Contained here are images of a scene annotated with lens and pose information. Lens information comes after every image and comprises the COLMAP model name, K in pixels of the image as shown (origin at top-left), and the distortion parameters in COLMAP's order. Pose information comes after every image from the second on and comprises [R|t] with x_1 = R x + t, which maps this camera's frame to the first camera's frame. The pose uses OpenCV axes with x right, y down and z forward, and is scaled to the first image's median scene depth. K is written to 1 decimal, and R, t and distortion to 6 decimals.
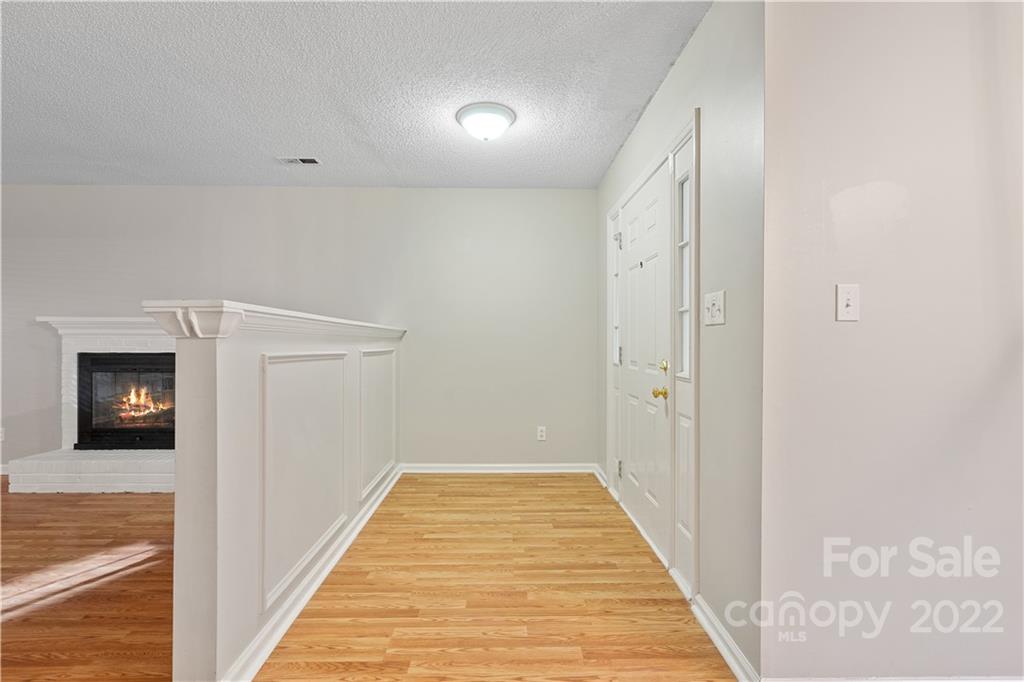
lens RADIAL K [[475.1, 0, 514.0], [0, 475.1, 338.2], [0, 0, 1]] dist [-0.007546, 0.000769]
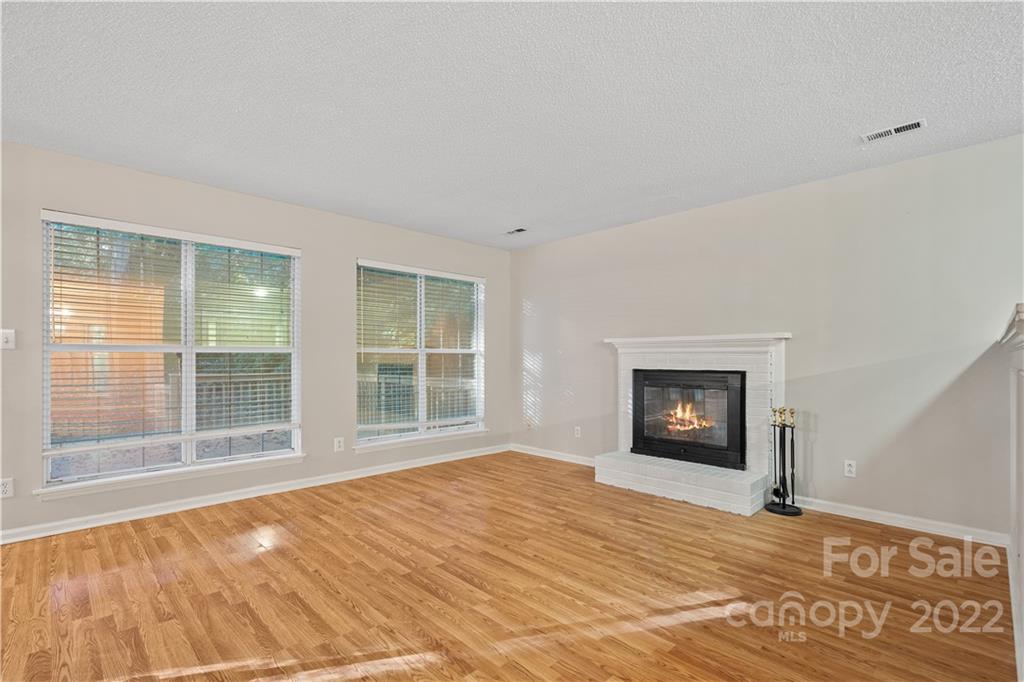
lens RADIAL K [[475.1, 0, 512.5], [0, 475.1, 372.0], [0, 0, 1]] dist [-0.007546, 0.000769]
pose [[0.688184, 0.023060, -0.725170, -0.290050], [-0.000019, 0.999495, 0.031766, 0.001115], [0.725537, -0.021847, 0.687837, -0.007570]]
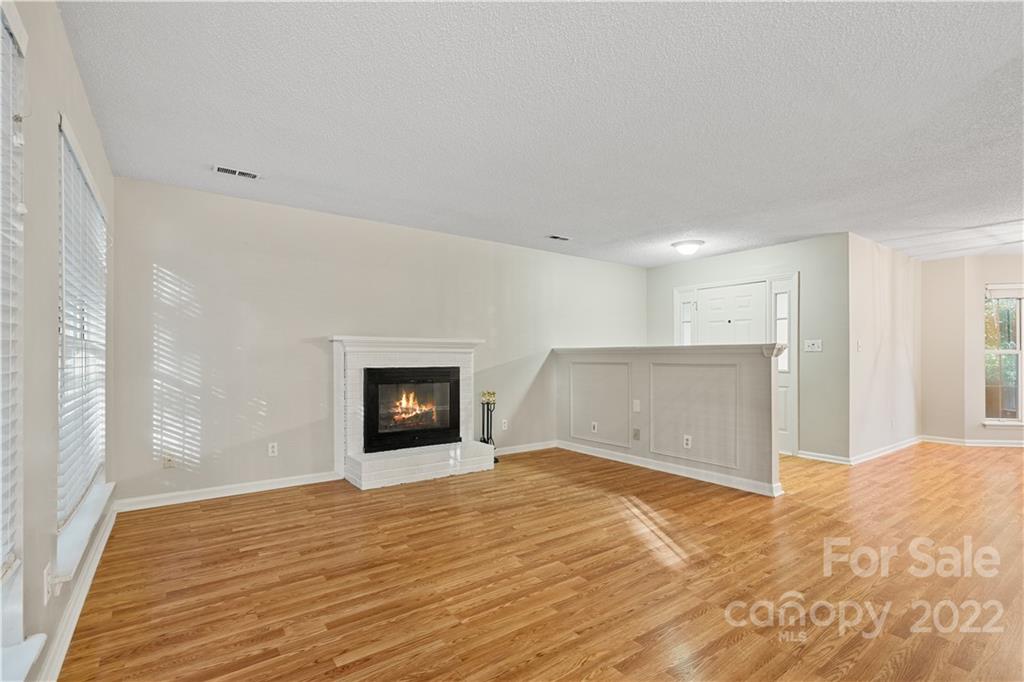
lens RADIAL K [[475.1, 0, 512.4], [0, 475.1, 351.0], [0, 0, 1]] dist [-0.007546, 0.000769]
pose [[0.812917, 0.009959, 0.582294, -1.303339], [-0.004977, 0.999936, -0.010153, 0.000188], [-0.582358, 0.005356, 0.812915, -0.133734]]
